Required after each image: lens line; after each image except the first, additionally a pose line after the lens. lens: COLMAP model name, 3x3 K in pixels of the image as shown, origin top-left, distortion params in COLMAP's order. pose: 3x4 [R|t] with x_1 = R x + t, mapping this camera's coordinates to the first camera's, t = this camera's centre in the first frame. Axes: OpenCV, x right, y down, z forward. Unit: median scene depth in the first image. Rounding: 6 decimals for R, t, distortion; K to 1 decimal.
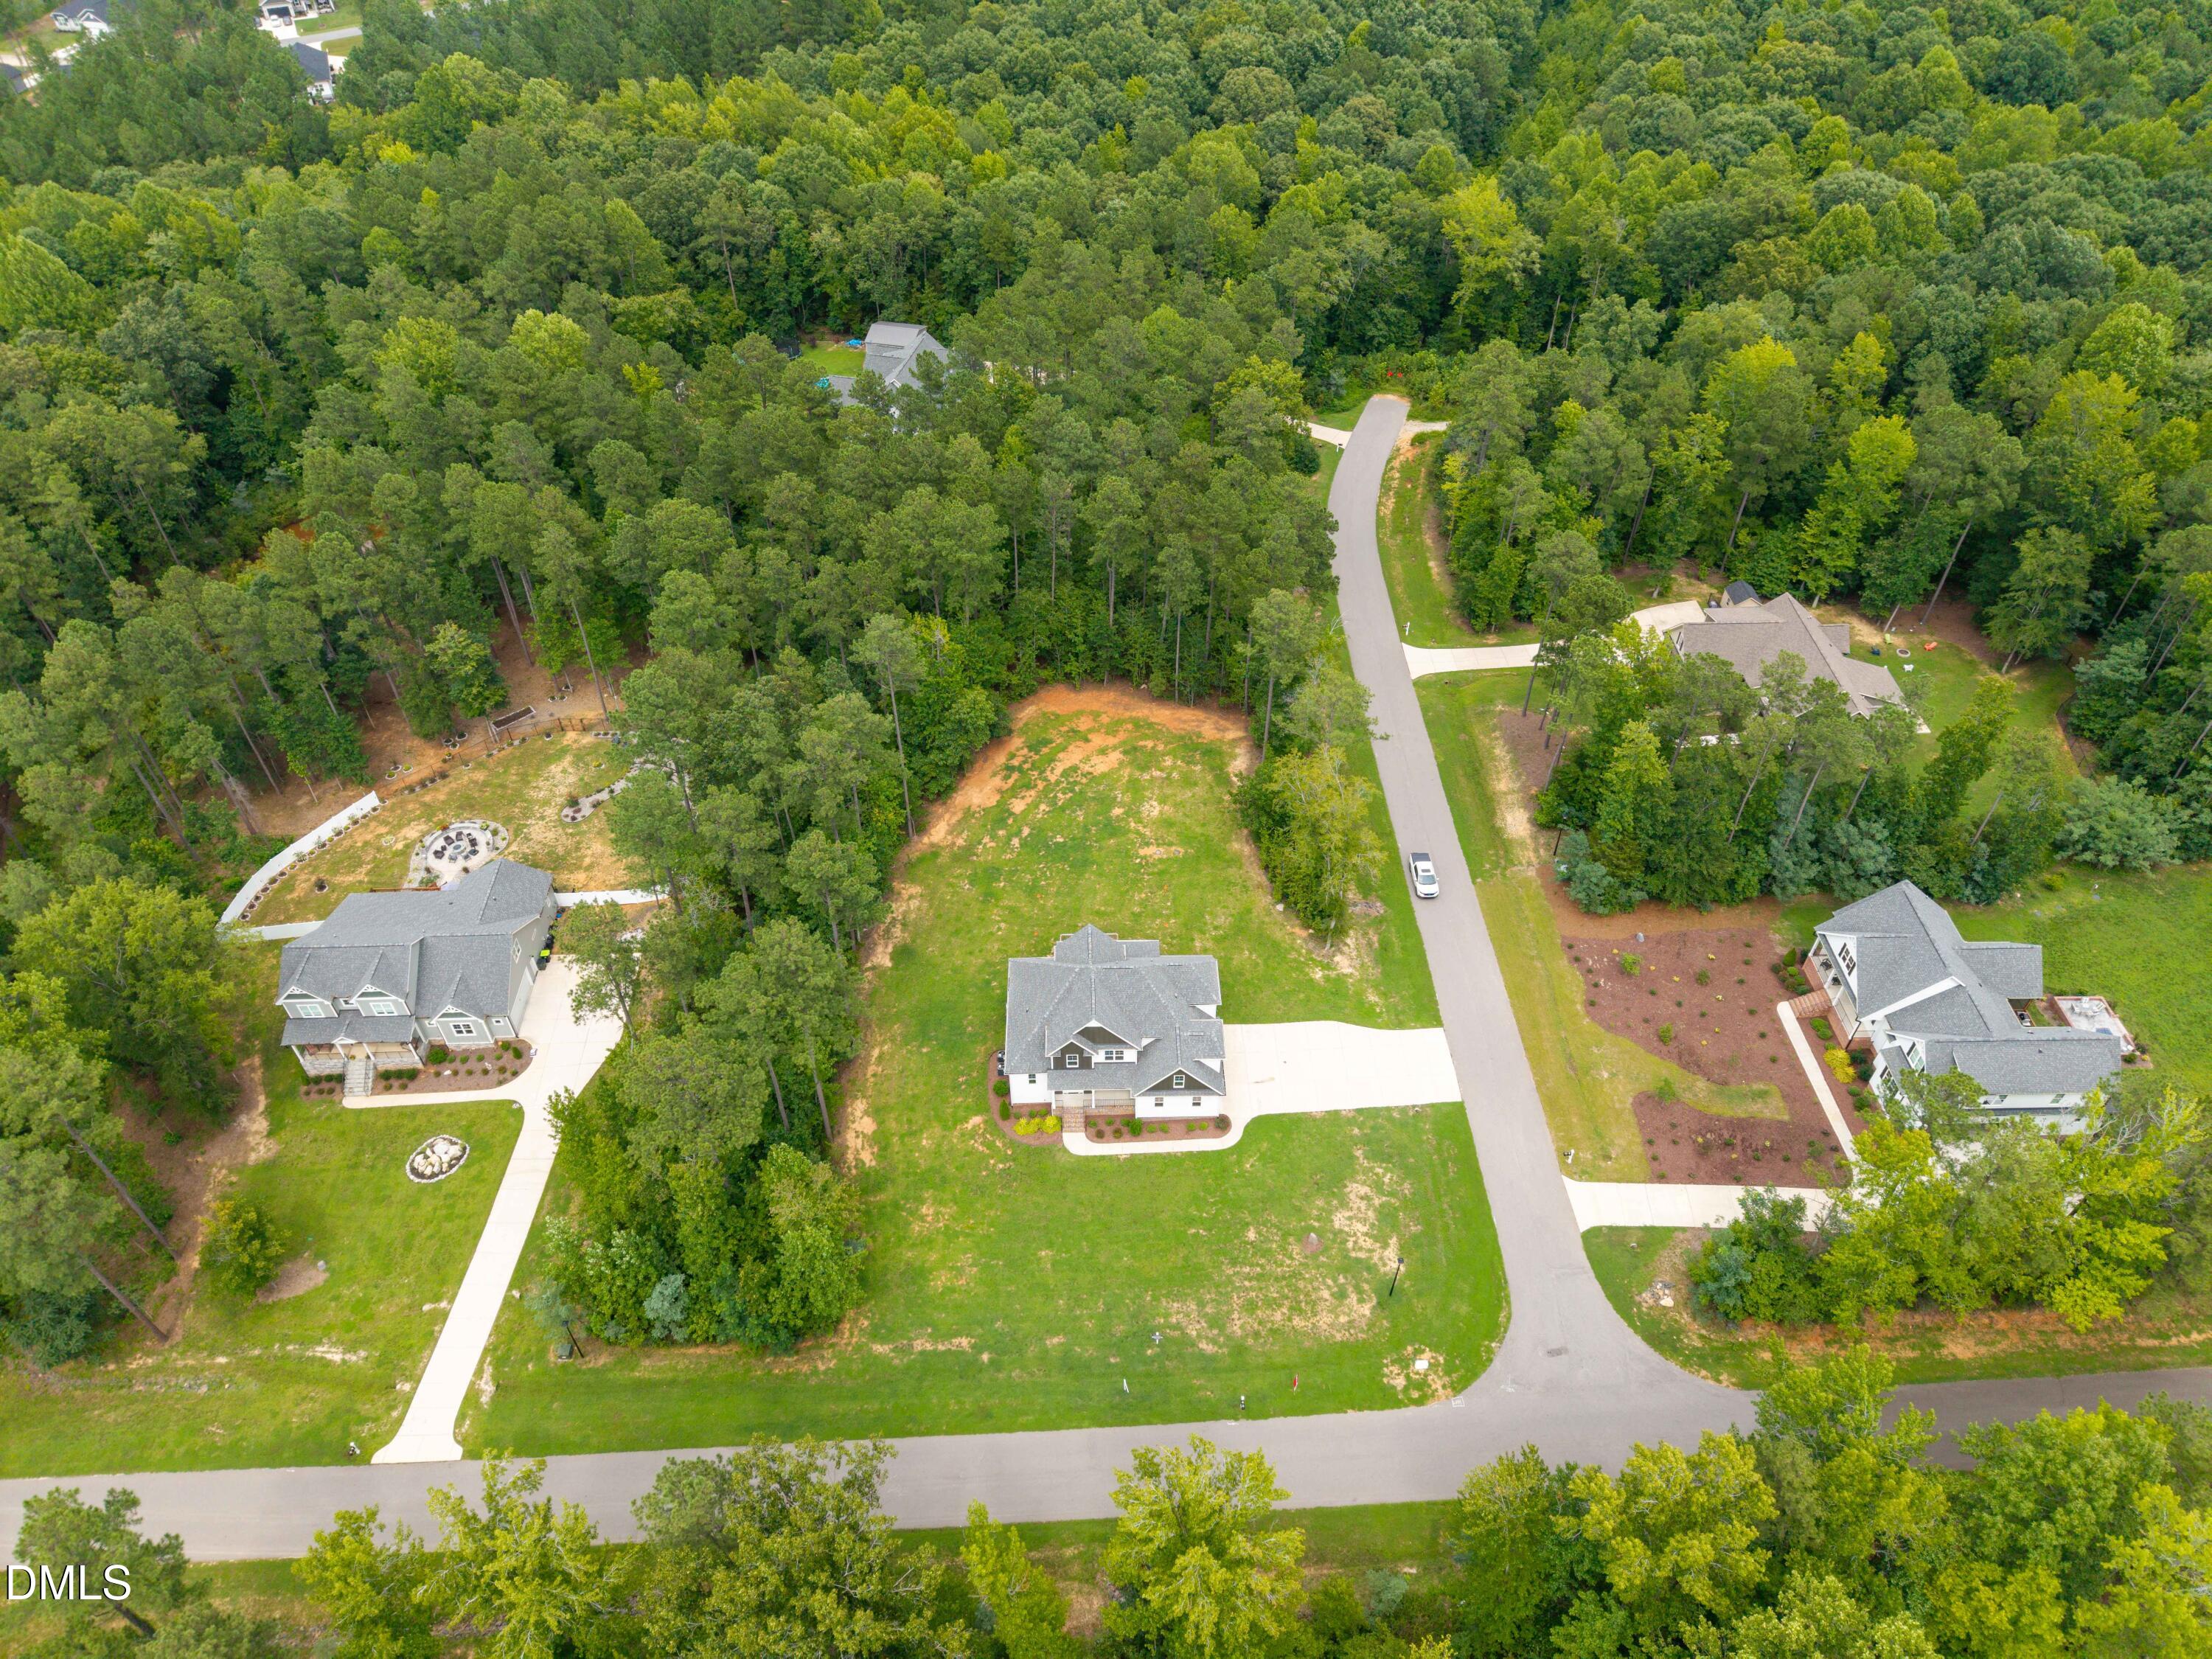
lens RADIAL K [[1563.4, 0, 1109.8], [0, 1563.4, 746.1], [0, 0, 1]] dist [0.093927, -0.136168]
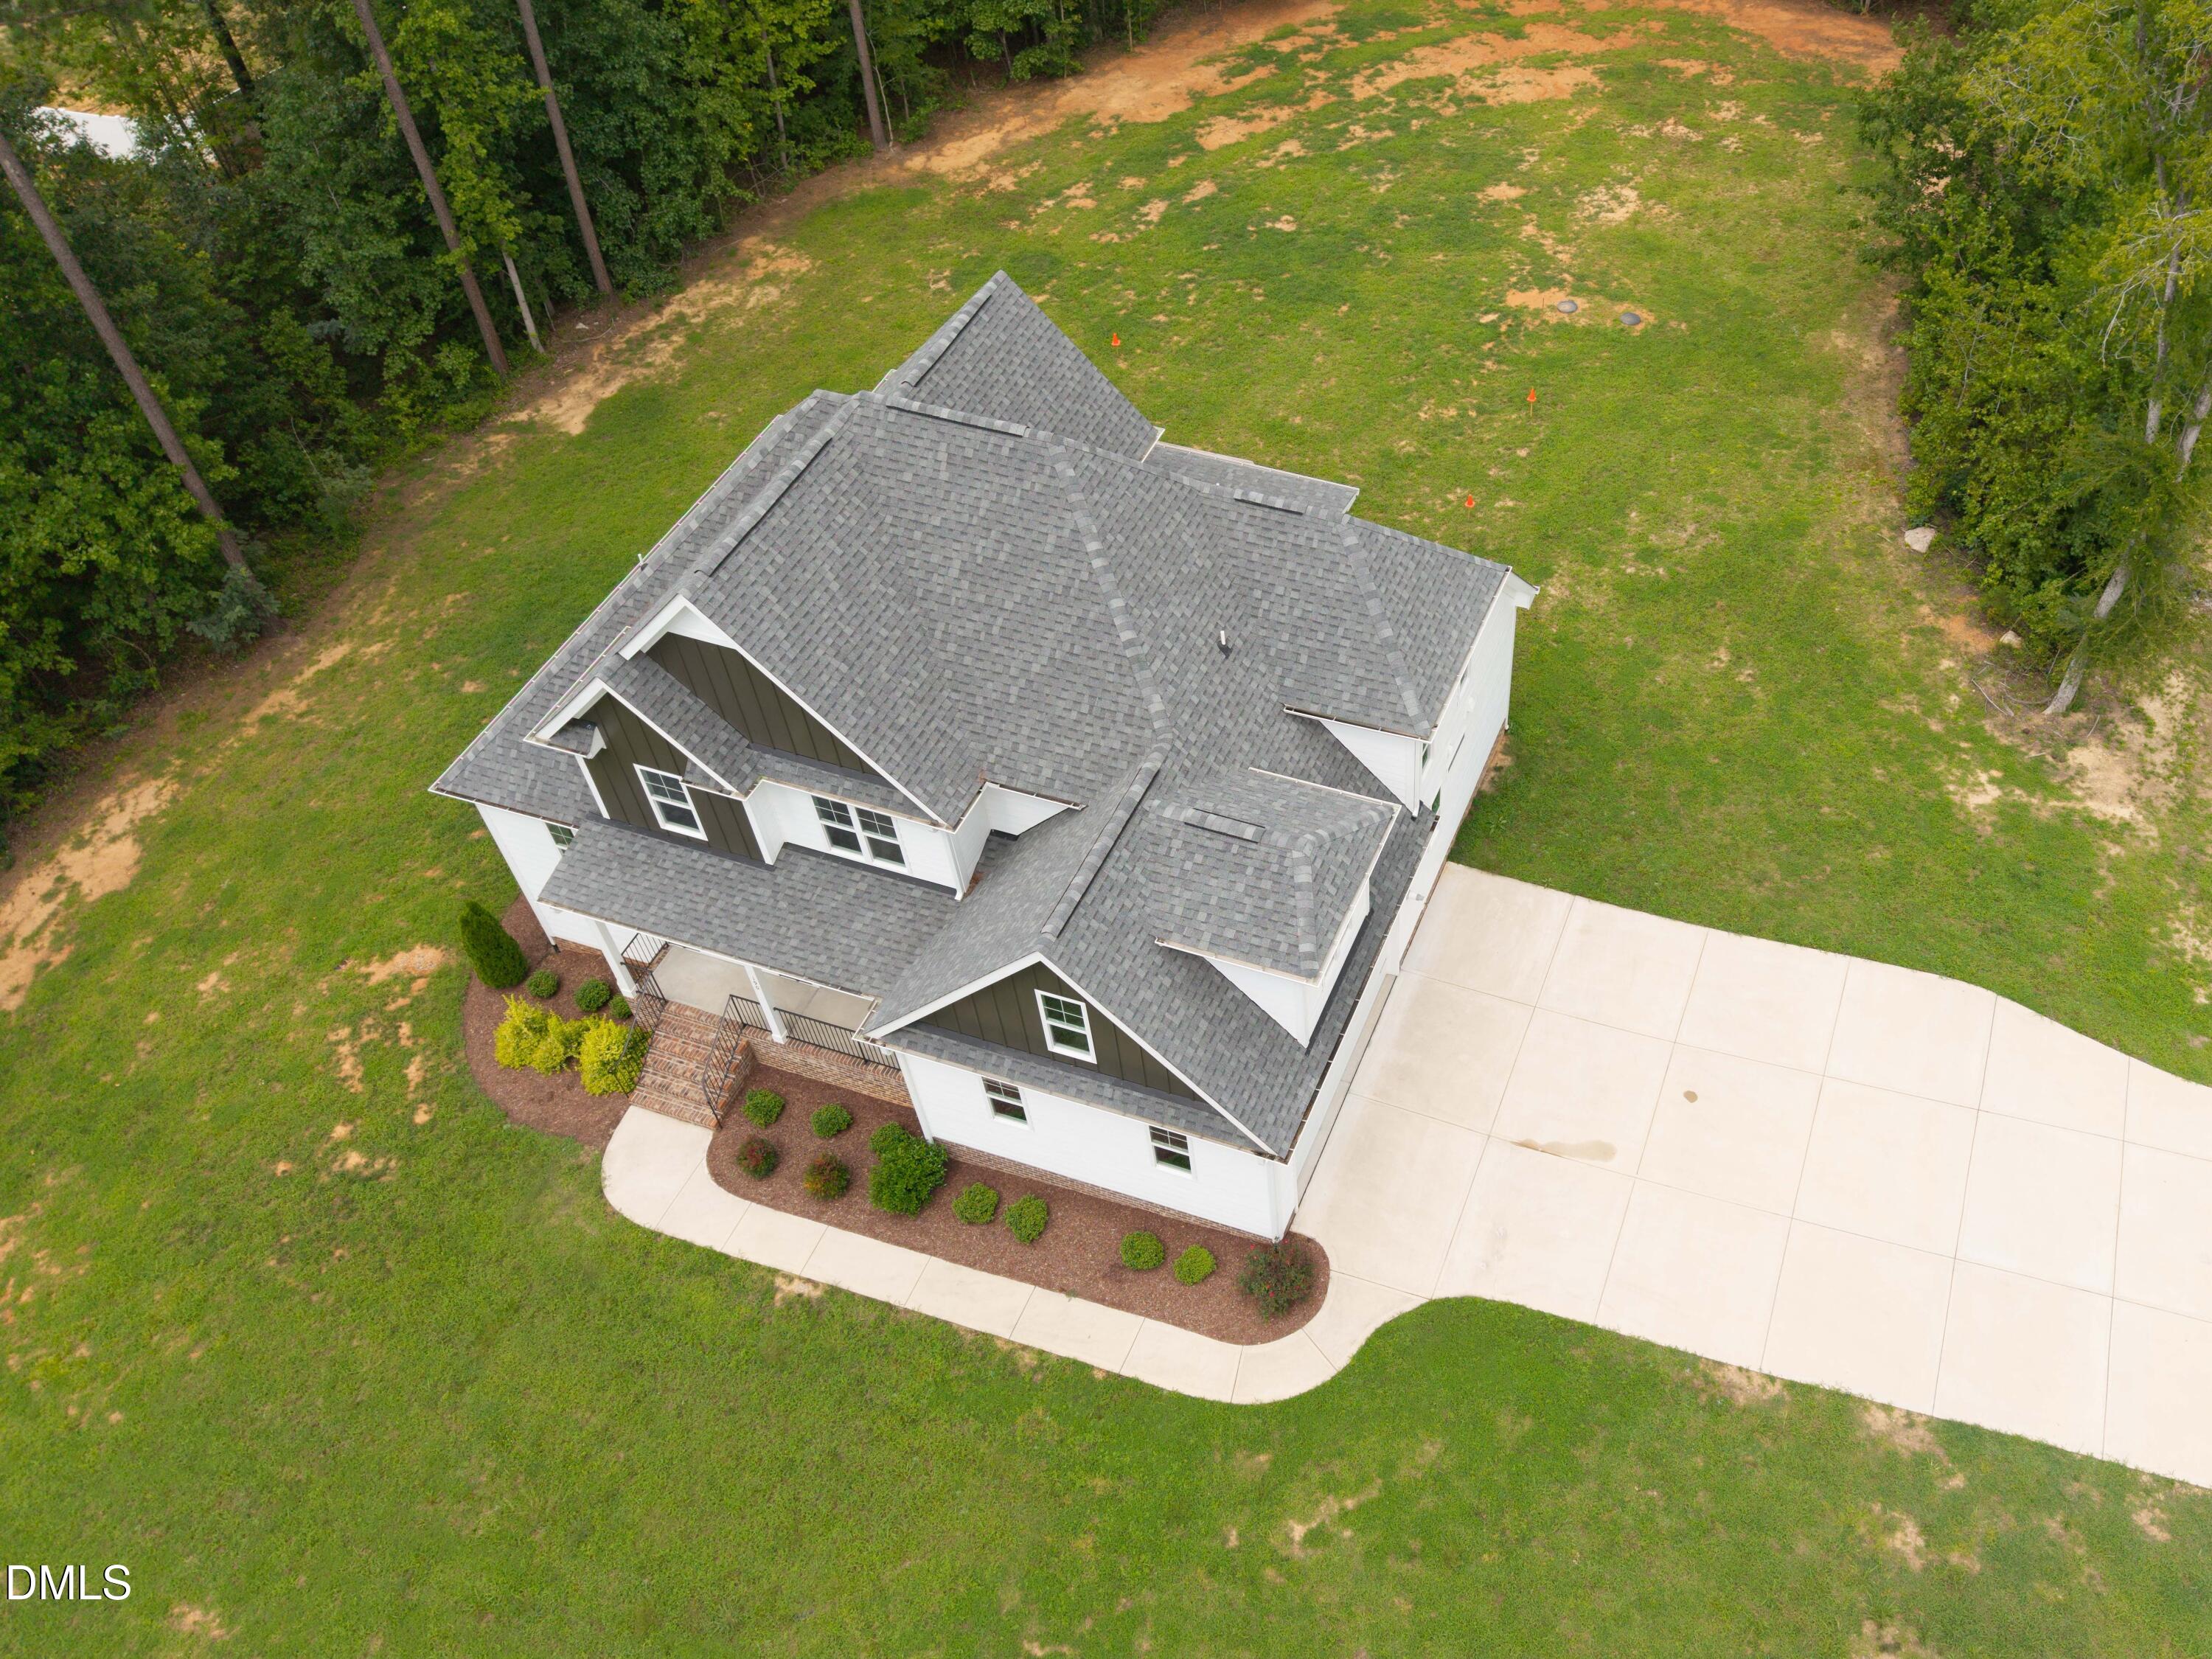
lens RADIAL K [[1952.1, 0, 1366.6], [0, 1952.1, 831.7], [0, 0, 1]] dist [0.004720, -0.001517]
pose [[0.936771, 0.255071, -0.239579, 0.106606], [-0.227175, 0.964015, 0.138080, 0.118754], [0.266178, -0.074923, 0.961008, 0.625432]]
